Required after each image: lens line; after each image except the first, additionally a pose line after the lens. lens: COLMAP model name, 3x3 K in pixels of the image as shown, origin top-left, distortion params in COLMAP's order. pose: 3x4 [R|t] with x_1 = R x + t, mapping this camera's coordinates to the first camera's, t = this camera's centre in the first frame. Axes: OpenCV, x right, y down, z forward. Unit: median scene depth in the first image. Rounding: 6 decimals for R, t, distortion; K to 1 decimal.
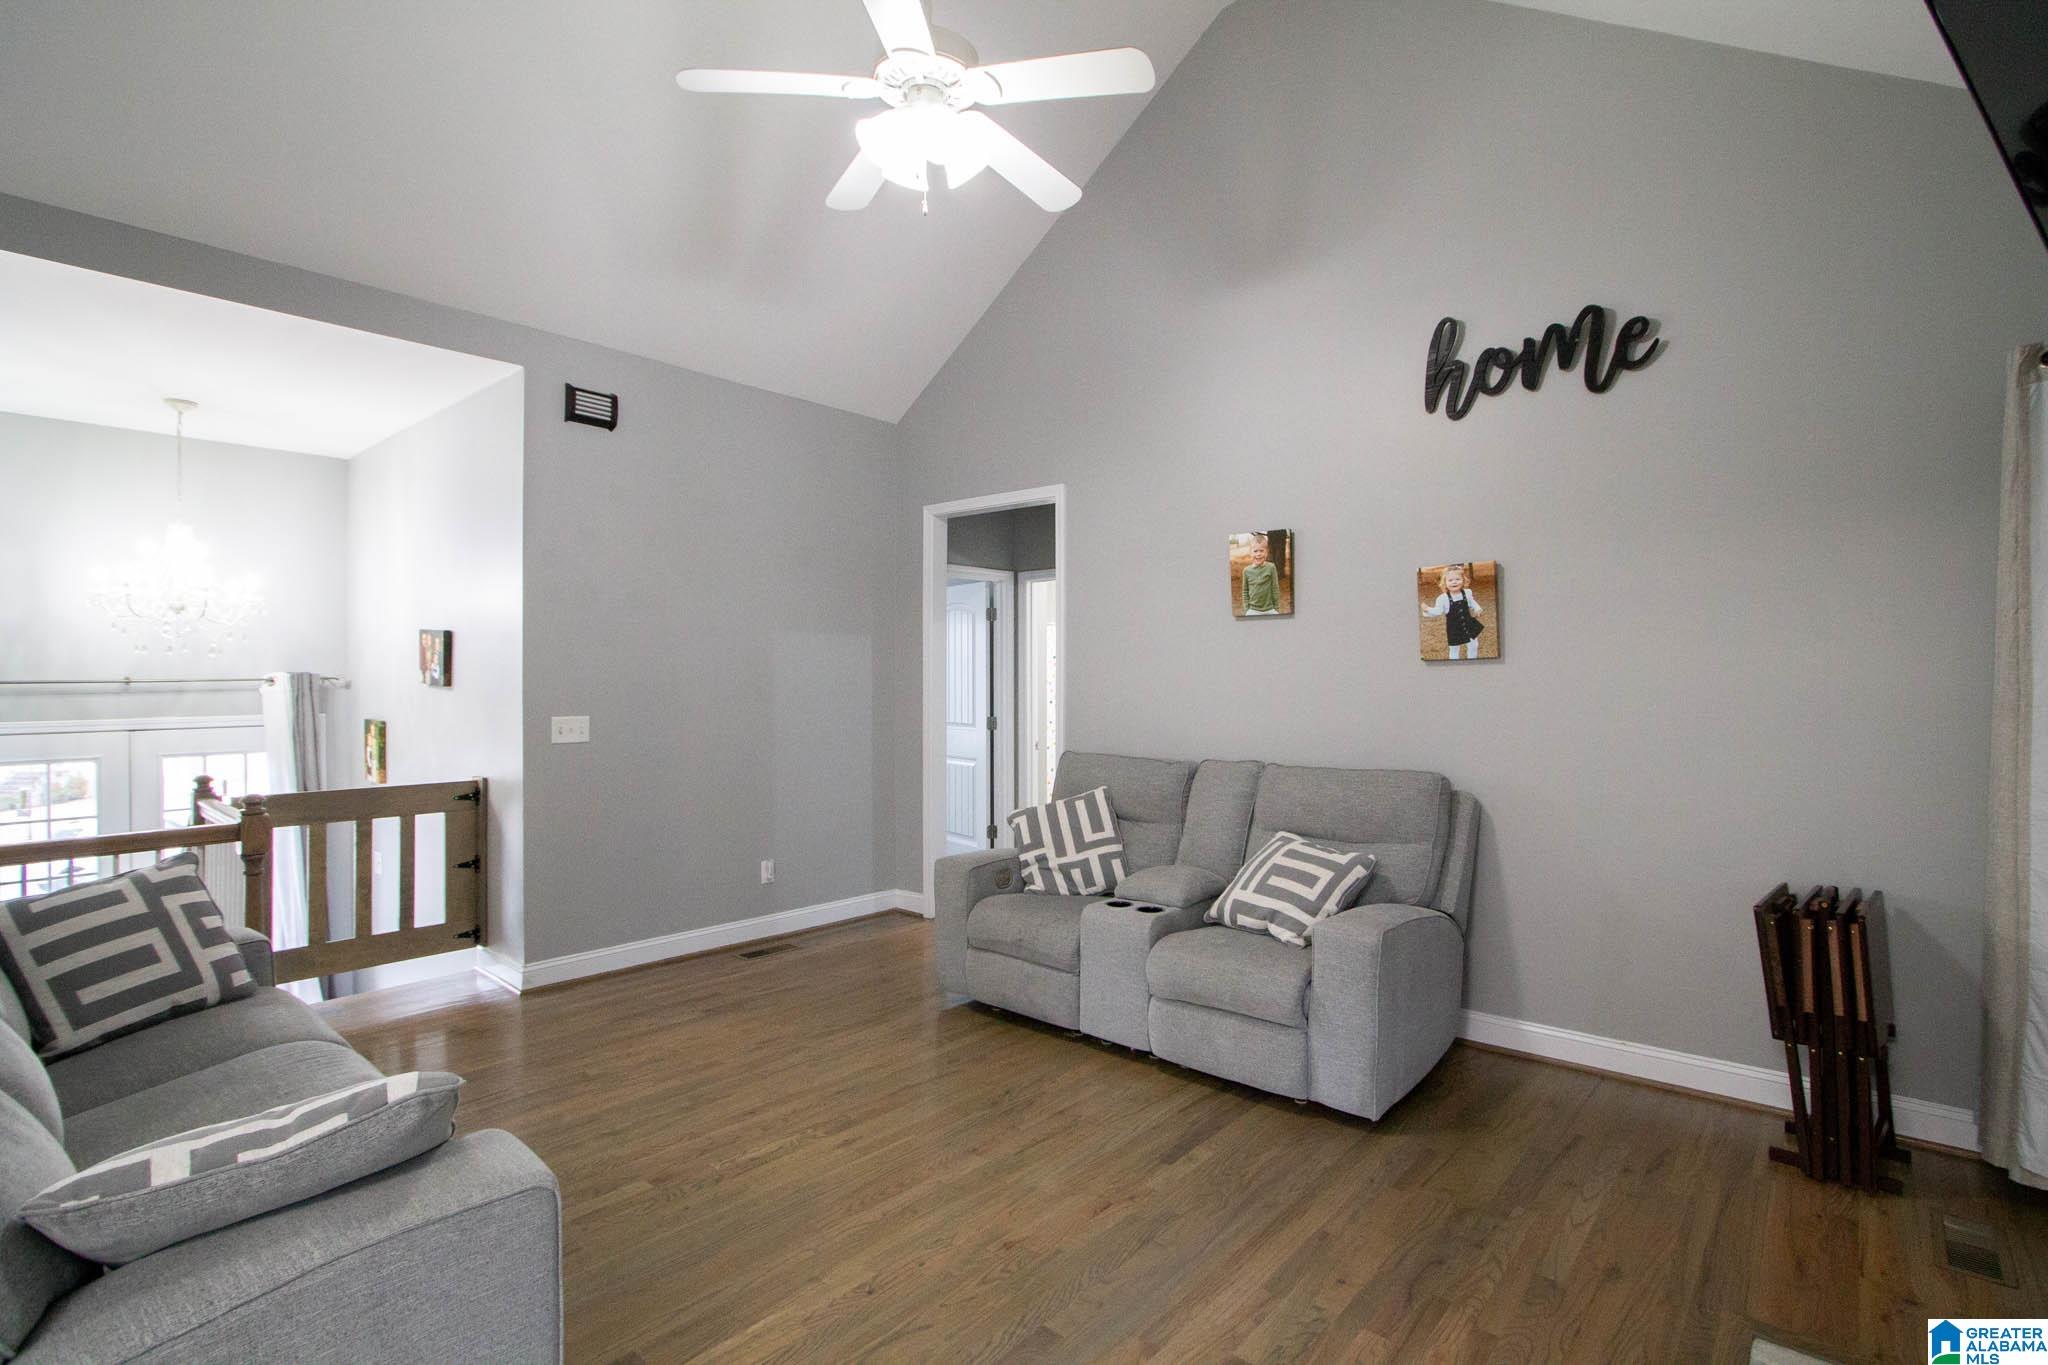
lens RADIAL K [[974.8, 0, 1039.6], [0, 974.8, 682.5], [0, 0, 1]] dist [-0.021496, 0.000421]
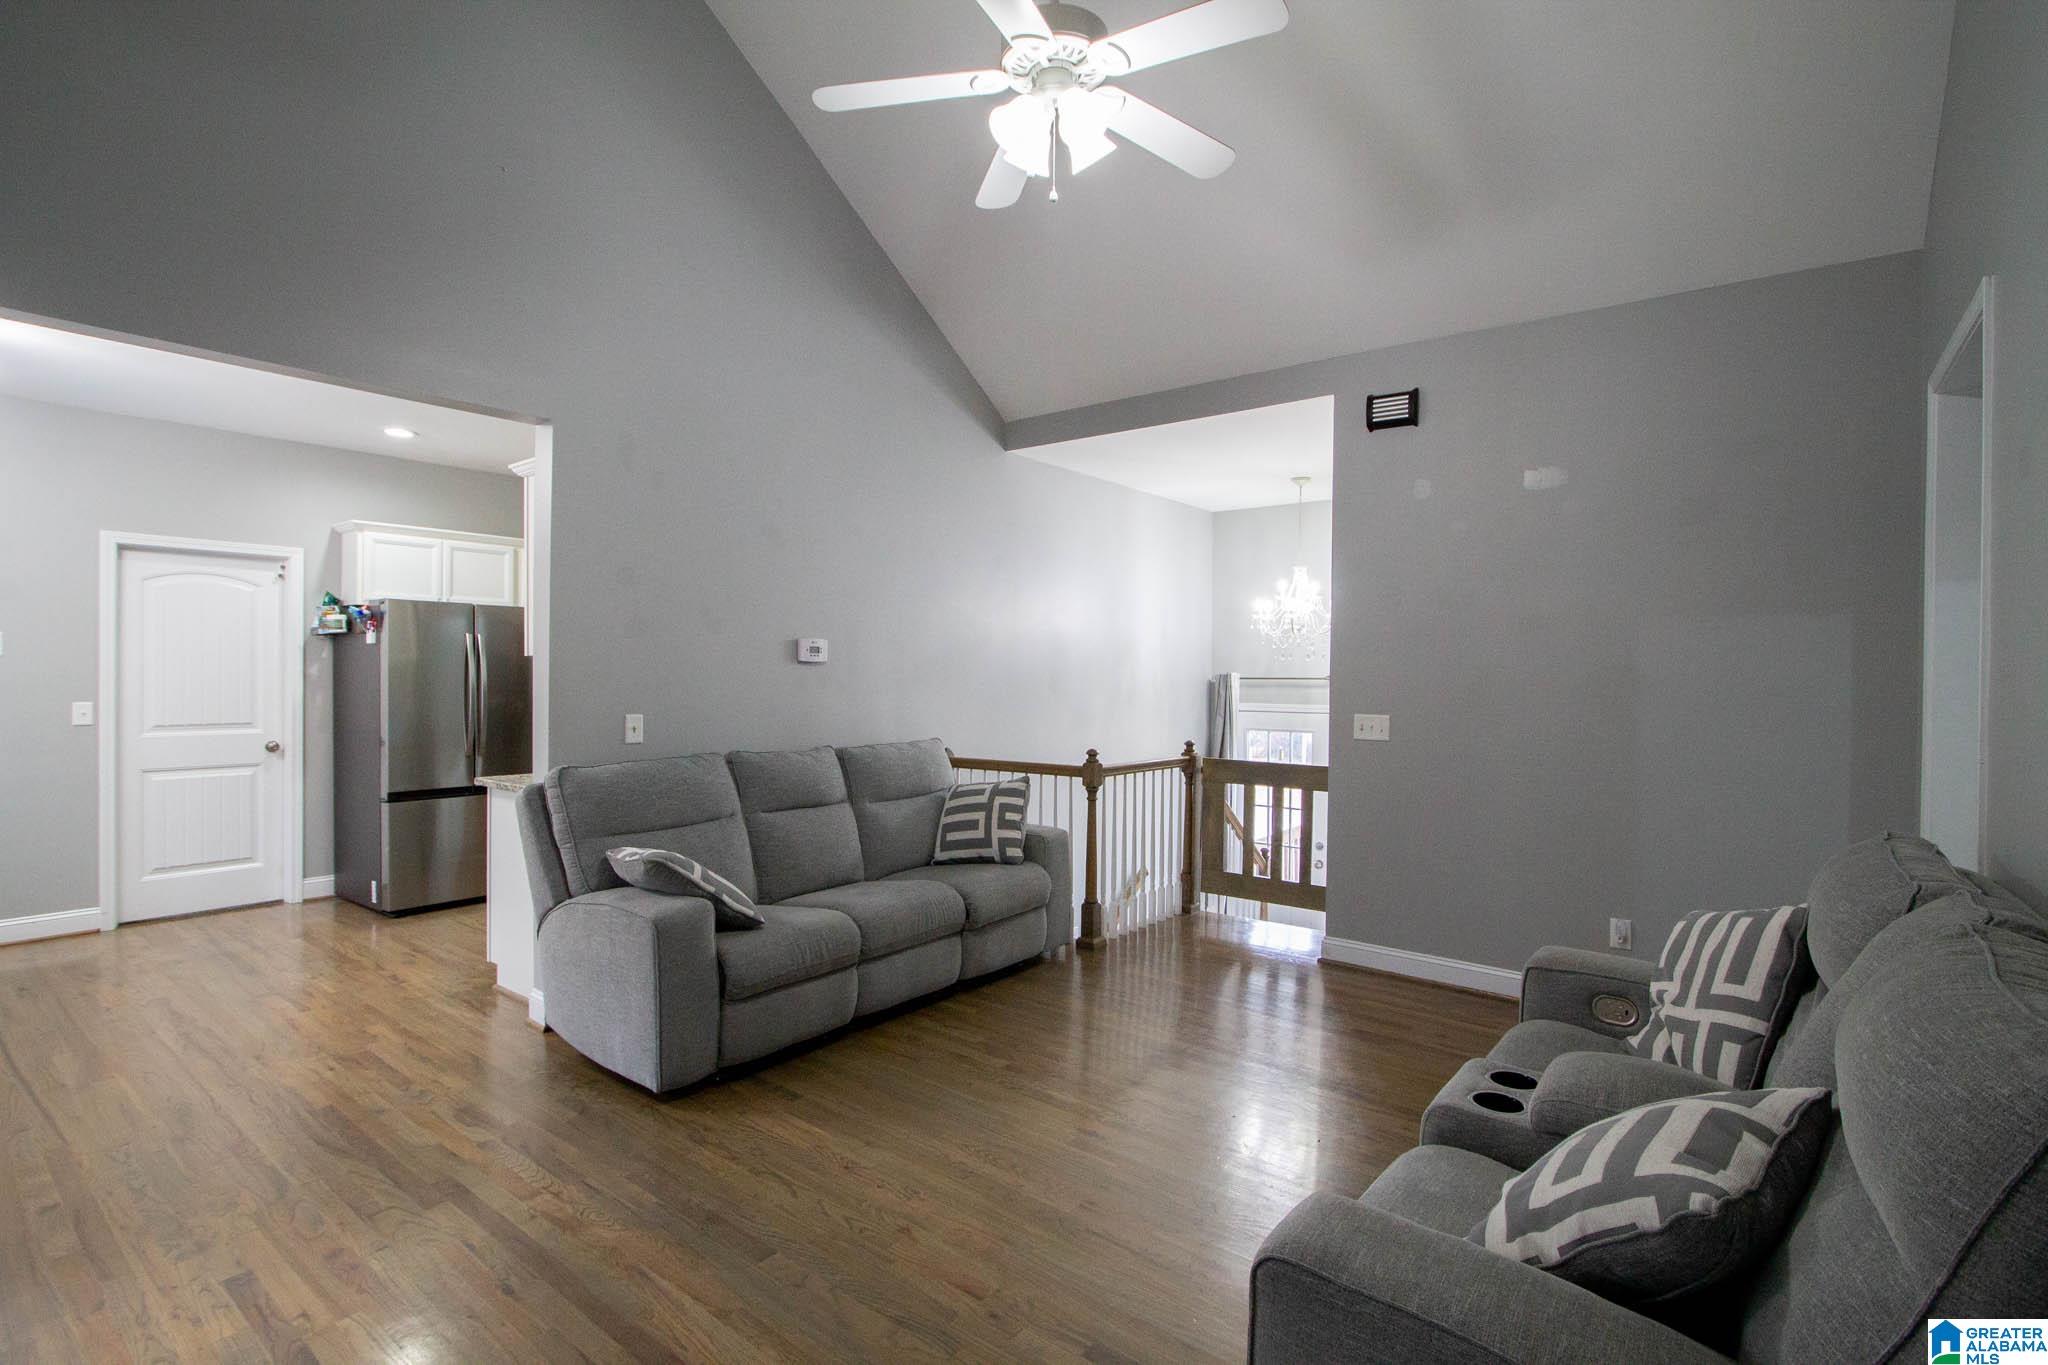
lens RADIAL K [[974.8, 0, 1033.8], [0, 974.8, 678.7], [0, 0, 1]] dist [-0.021496, 0.000421]
pose [[0.033750, 0.007024, -0.999406, 0.564627], [-0.012751, 0.999897, 0.006597, -0.005882], [0.999349, 0.012521, 0.033836, 0.624060]]
